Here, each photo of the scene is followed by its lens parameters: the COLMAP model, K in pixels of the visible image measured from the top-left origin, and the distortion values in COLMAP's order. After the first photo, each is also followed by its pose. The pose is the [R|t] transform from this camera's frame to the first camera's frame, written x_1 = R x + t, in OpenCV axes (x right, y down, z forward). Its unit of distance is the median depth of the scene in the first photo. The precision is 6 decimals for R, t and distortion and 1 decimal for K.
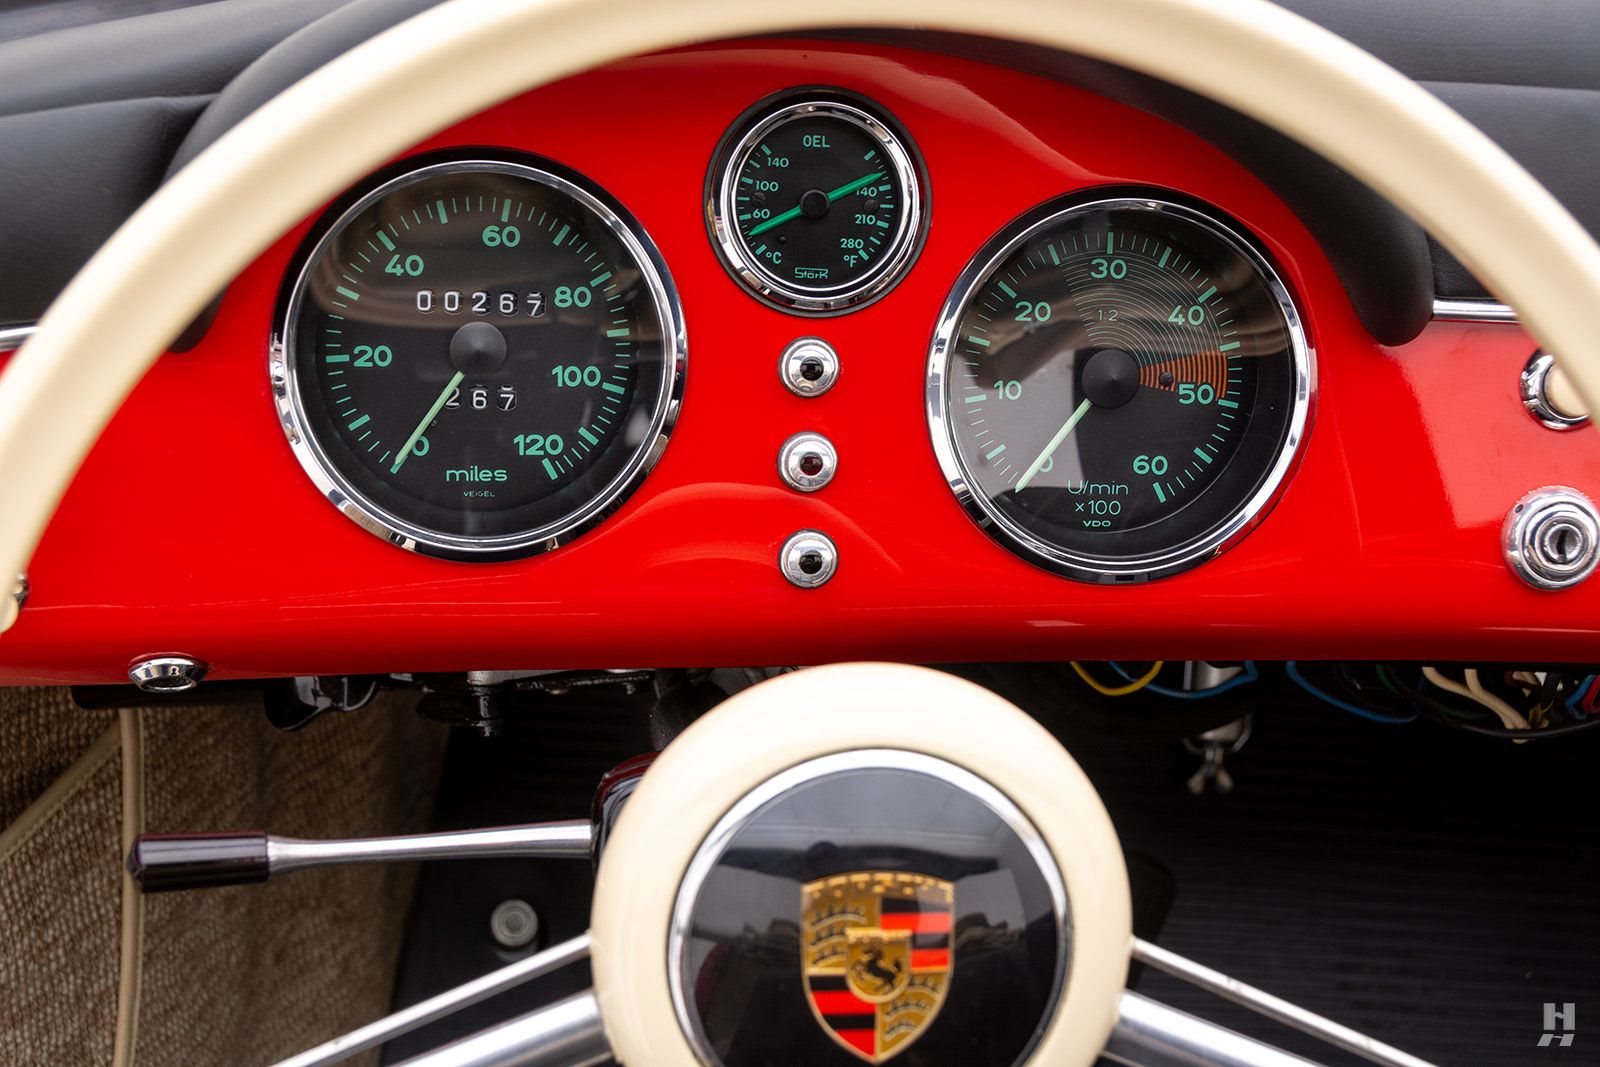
lens RADIAL K [[2356.6, 0, 794.7], [0, 2356.6, 537.9], [0, 0, 1]] dist [-0.033468, 0.000000]
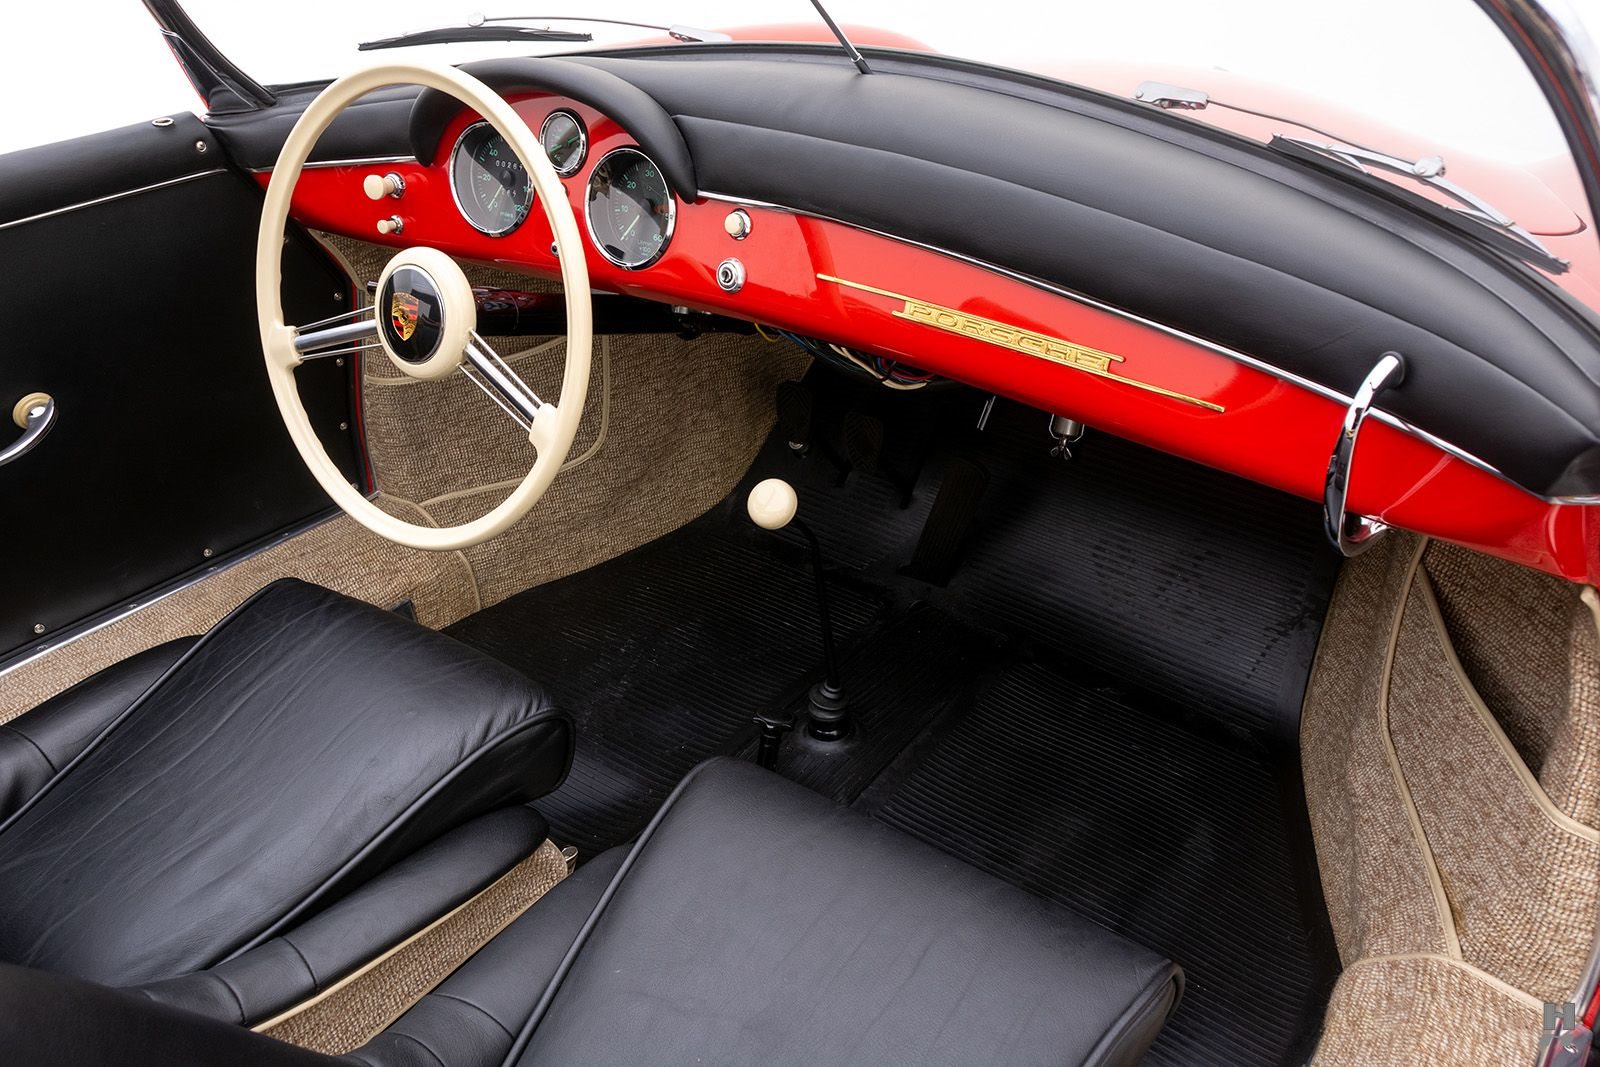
lens RADIAL K [[1275.2, 0, 801.6], [0, 1275.2, 544.6], [0, 0, 1]] dist [0.024941, -0.014898]
pose [[0.760094, 0.260017, -0.595523, 1.533322], [-0.186364, 0.965182, 0.183551, 0.018321], [0.622515, -0.028532, 0.782087, -0.268050]]
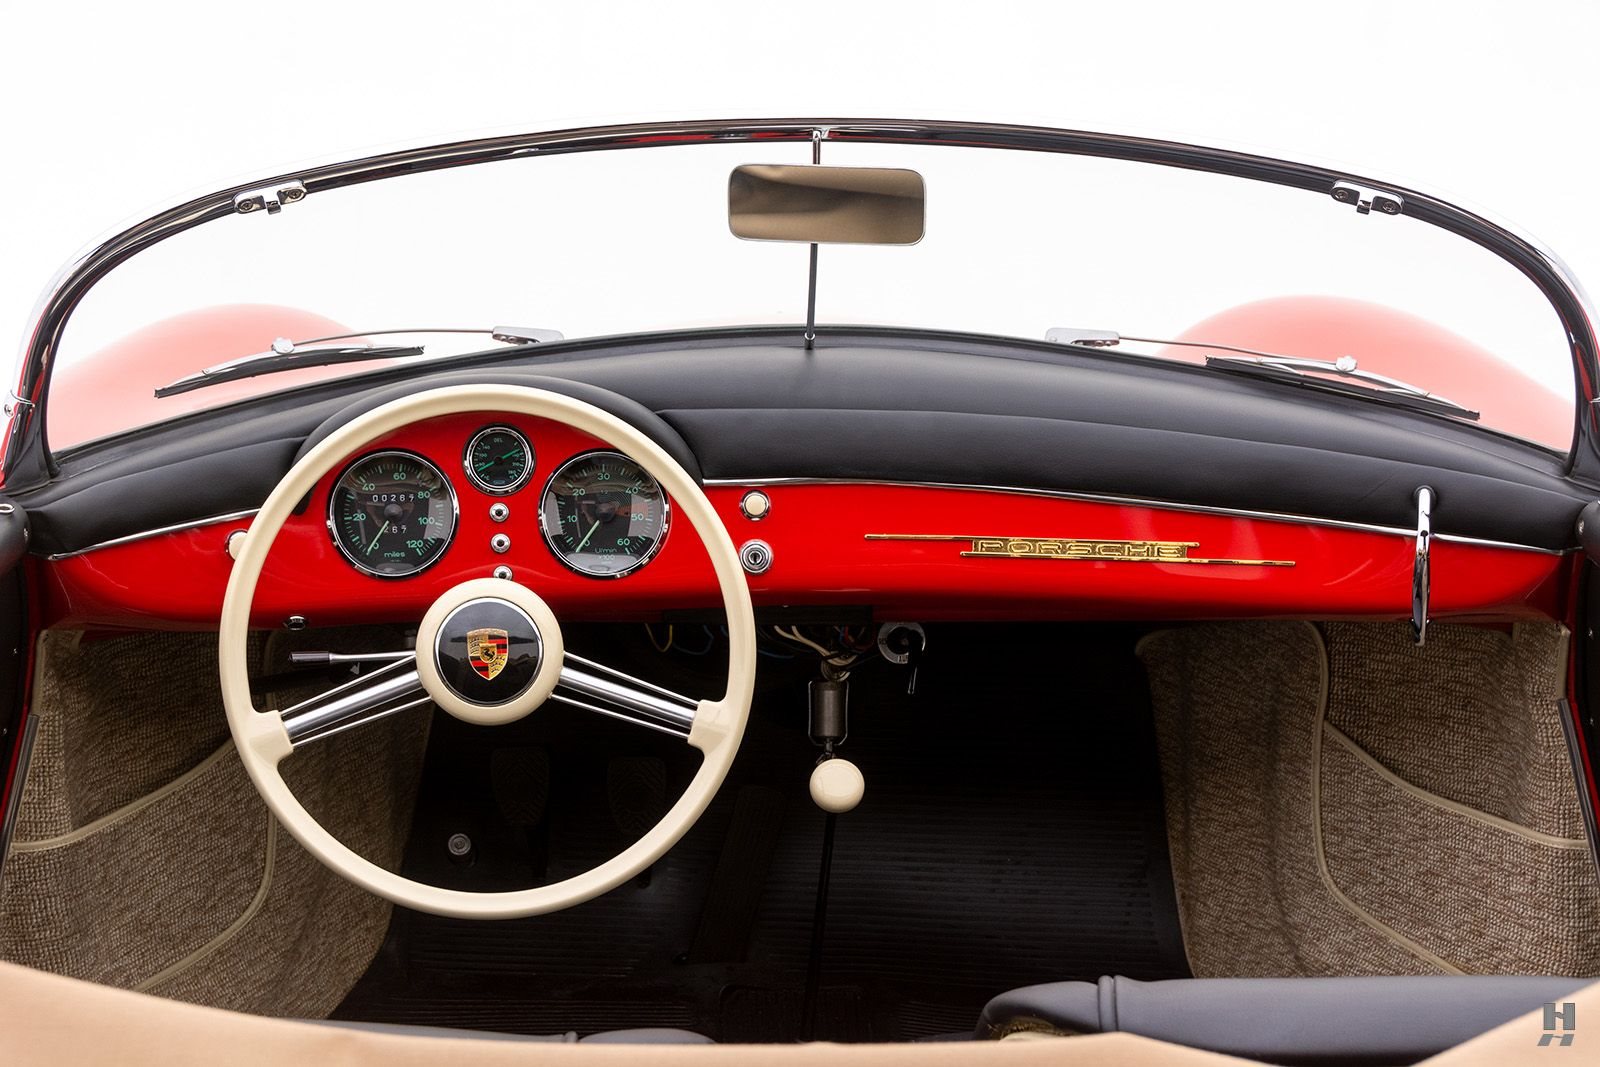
lens RADIAL K [[2987.4, 0, 805.5], [0, 2987.4, 520.5], [0, 0, 1]] dist [-0.071205, 0.000000]
pose [[0.996791, -0.056571, -0.056631, 0.624164], [0.048269, 0.989182, -0.138522, 0.496874], [0.063855, 0.135344, 0.988739, -2.825030]]
